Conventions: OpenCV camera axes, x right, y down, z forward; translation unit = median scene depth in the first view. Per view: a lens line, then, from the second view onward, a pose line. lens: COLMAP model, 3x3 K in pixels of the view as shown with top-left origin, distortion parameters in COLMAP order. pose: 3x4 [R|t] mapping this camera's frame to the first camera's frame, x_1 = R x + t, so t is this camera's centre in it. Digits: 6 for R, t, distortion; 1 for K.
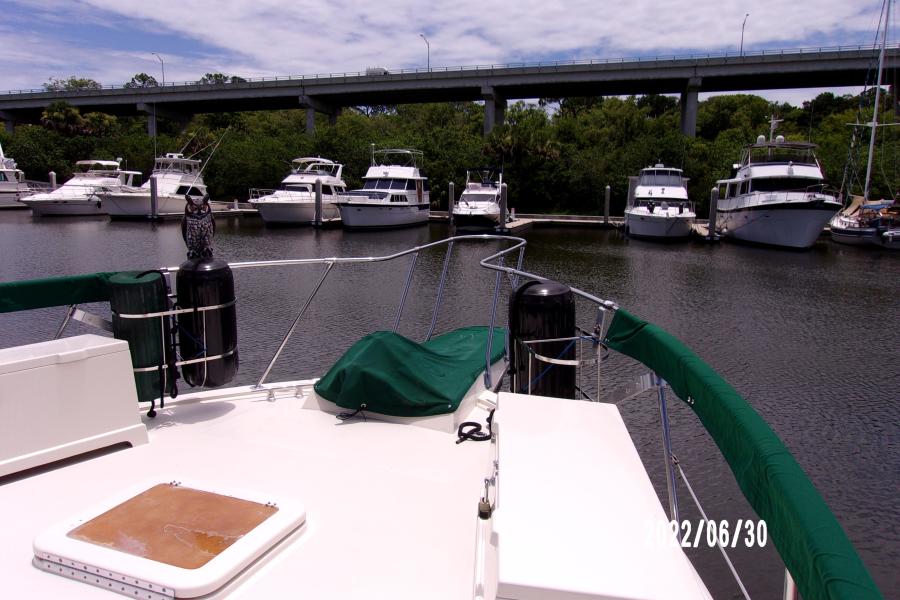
lens RADIAL K [[749.7, 0, 447.7], [0, 749.7, 300.2], [0, 0, 1]] dist [-0.008027, 0.045609]
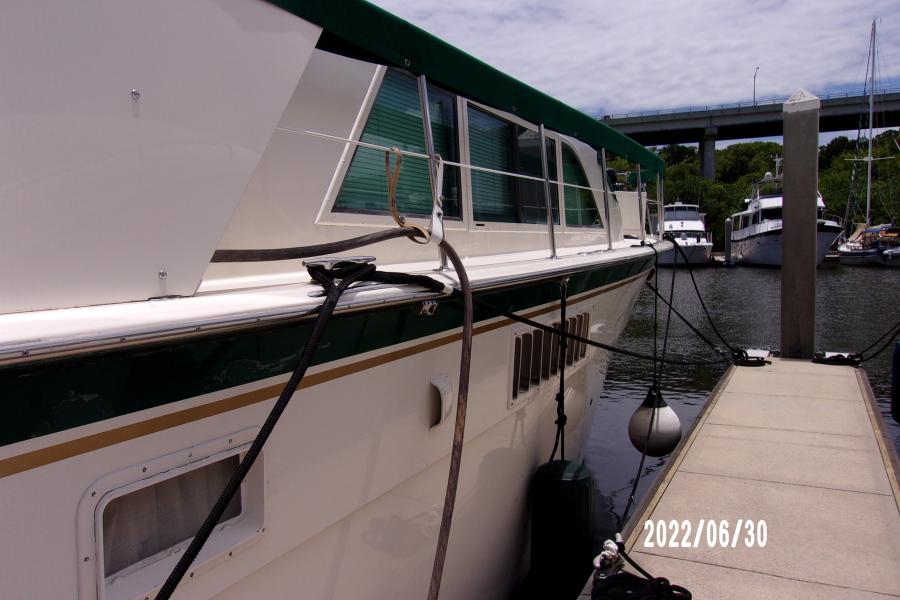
lens RADIAL K [[749.7, 0, 433.2], [0, 749.7, 304.7], [0, 0, 1]] dist [-0.008027, 0.045609]
pose [[0.997575, -0.030892, -0.062371, -0.018925], [0.025921, 0.996538, -0.078994, 0.050024], [0.064596, 0.077186, 0.994922, -0.128476]]
